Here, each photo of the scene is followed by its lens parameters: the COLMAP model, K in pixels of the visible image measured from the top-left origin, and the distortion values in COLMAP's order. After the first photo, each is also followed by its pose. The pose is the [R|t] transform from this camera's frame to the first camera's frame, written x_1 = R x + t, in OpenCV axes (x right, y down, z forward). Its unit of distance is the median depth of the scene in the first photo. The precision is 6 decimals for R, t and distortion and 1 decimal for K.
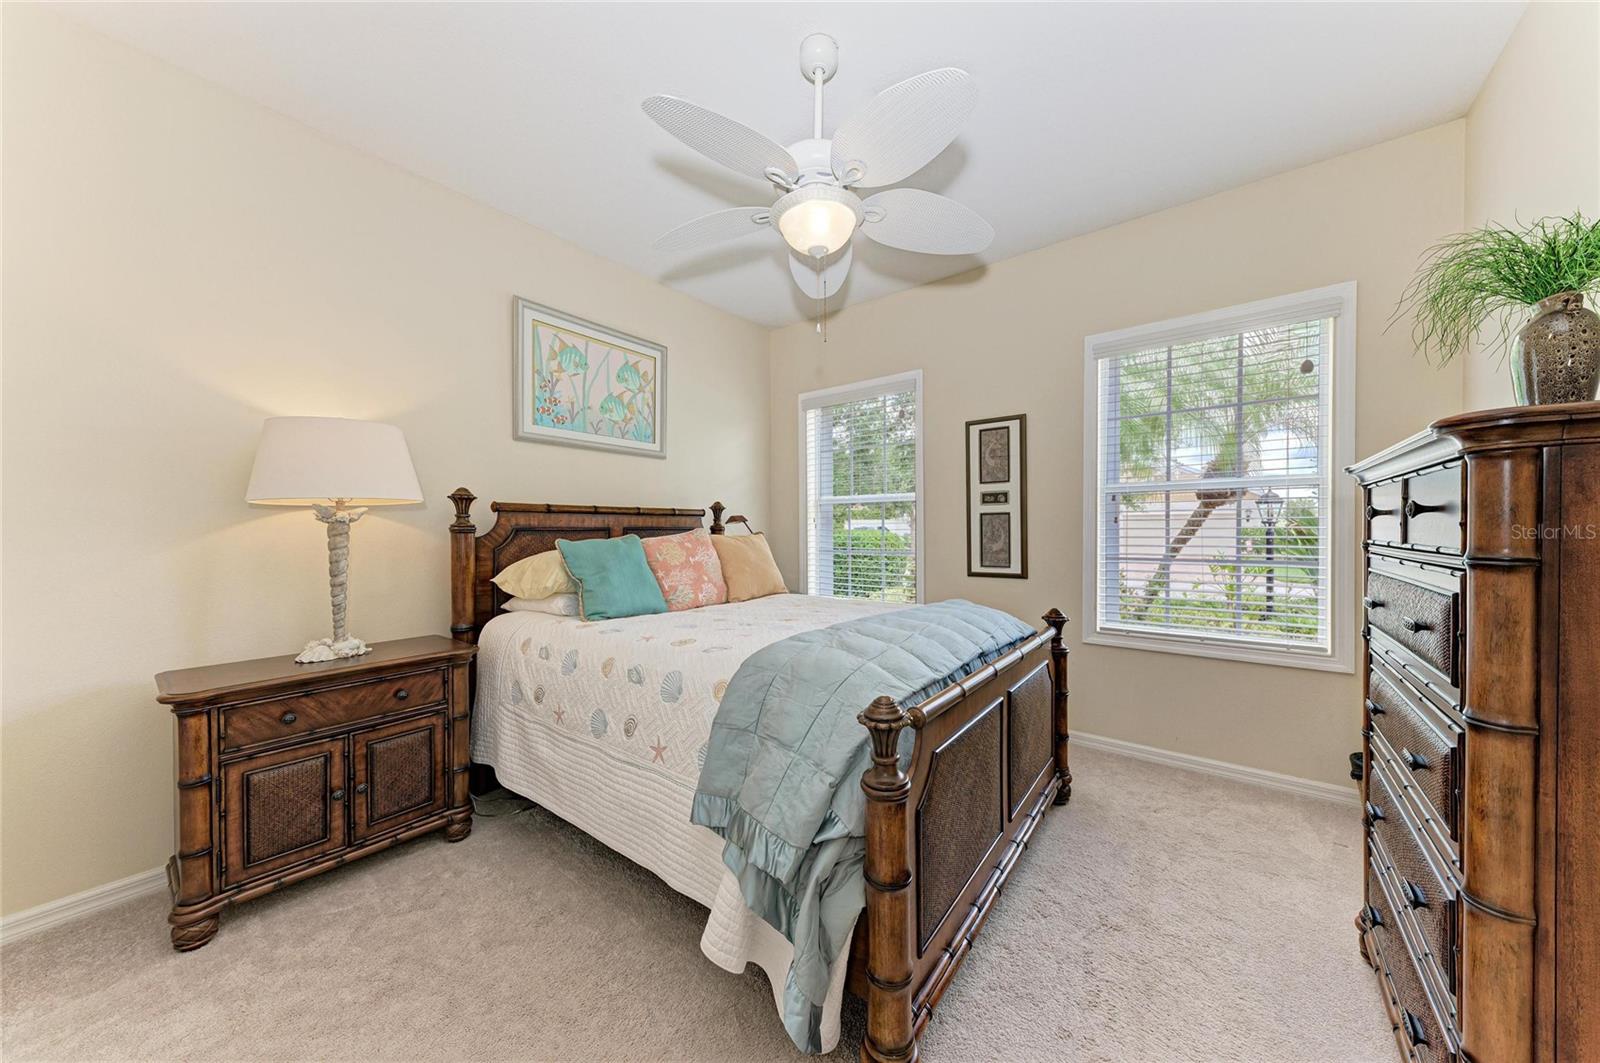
lens RADIAL K [[539.9, 0, 801.4], [0, 539.9, 532.0], [0, 0, 1]] dist [0.020998, -0.005500]
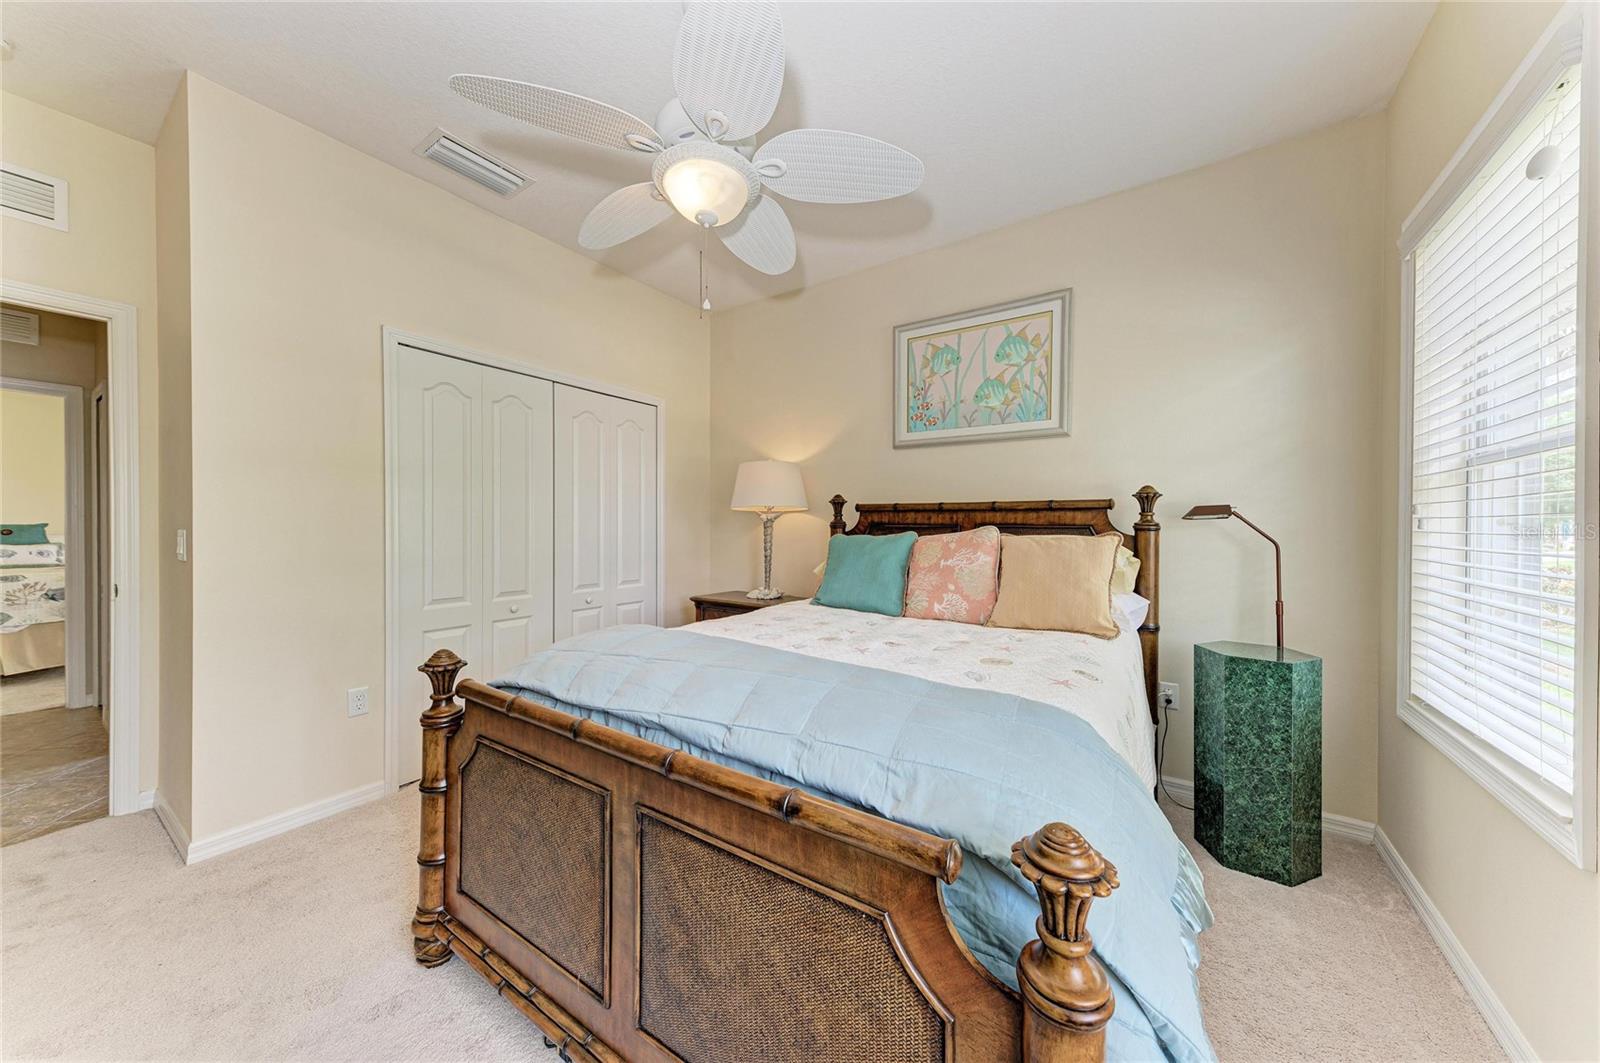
lens RADIAL K [[539.9, 0, 801.4], [0, 539.9, 532.0], [0, 0, 1]] dist [0.020998, -0.005500]
pose [[0.057938, 0.014602, -0.998213, 0.541940], [-0.015115, 0.999791, 0.013747, -0.004151], [0.998206, 0.014291, 0.058147, 0.634317]]
